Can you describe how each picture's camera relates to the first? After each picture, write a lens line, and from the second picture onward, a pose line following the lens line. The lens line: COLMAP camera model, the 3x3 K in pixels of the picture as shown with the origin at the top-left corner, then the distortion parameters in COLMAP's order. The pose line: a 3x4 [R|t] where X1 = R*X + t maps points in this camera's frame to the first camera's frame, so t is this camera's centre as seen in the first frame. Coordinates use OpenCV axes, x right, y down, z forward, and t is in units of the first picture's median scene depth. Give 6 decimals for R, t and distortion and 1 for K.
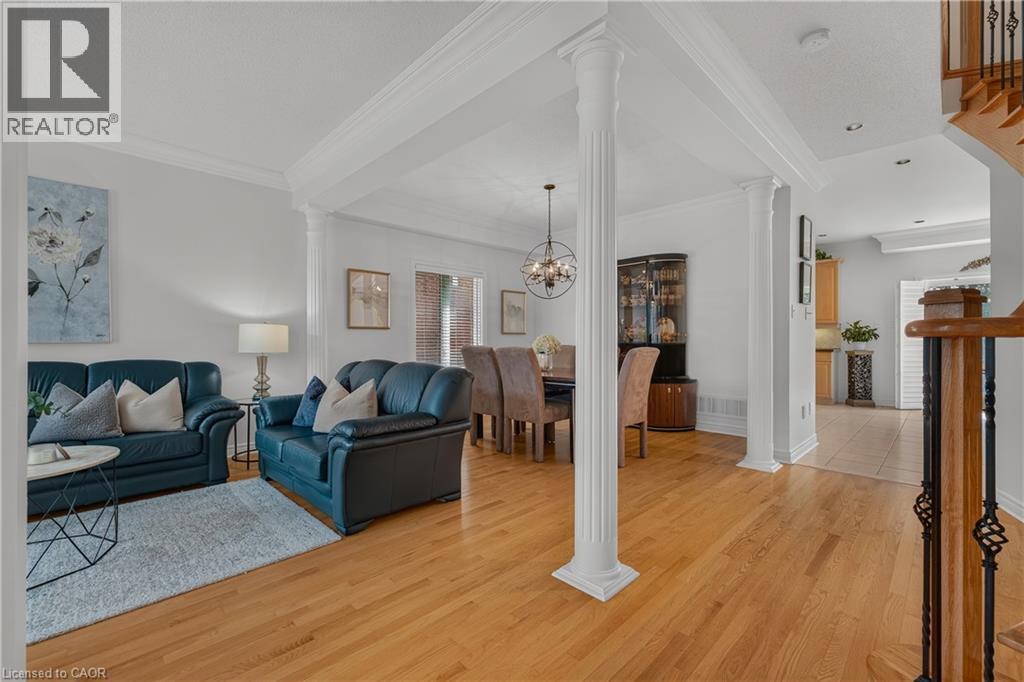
lens RADIAL K [[462.6, 0, 507.1], [0, 462.6, 344.8], [0, 0, 1]] dist [0.016035, -0.000136]
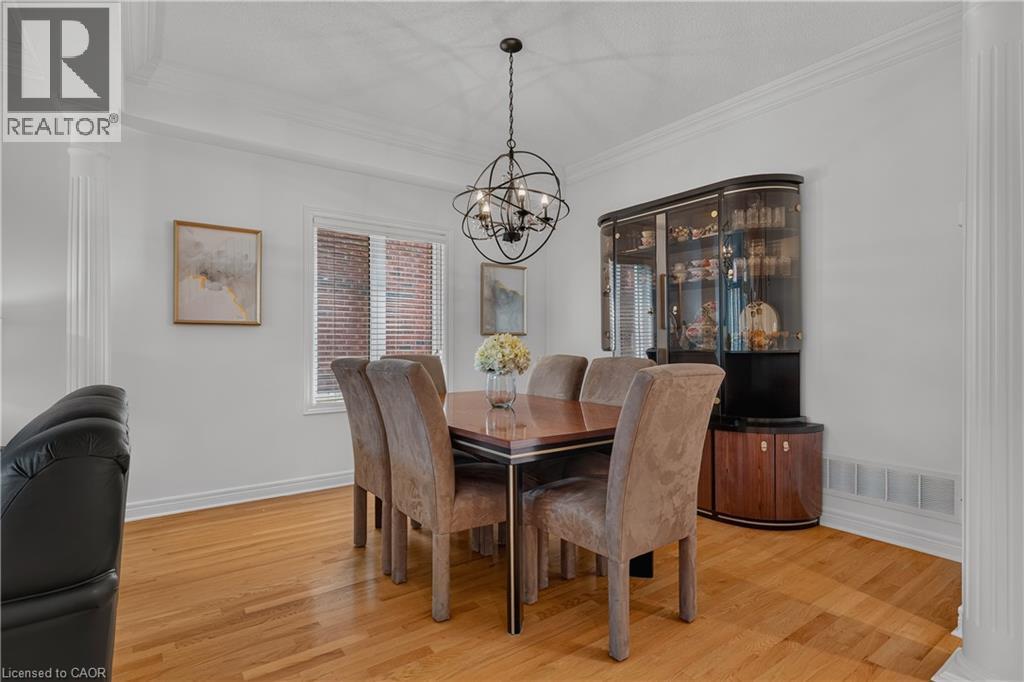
lens RADIAL K [[507.8, 0, 519.4], [0, 507.8, 346.0], [0, 0, 1]] dist [-0.003022, 0.000461]
pose [[0.987650, 0.002310, -0.156657, 0.169738], [-0.003144, 0.999982, -0.005074, -0.005723], [0.156643, 0.005504, 0.987640, 0.405792]]
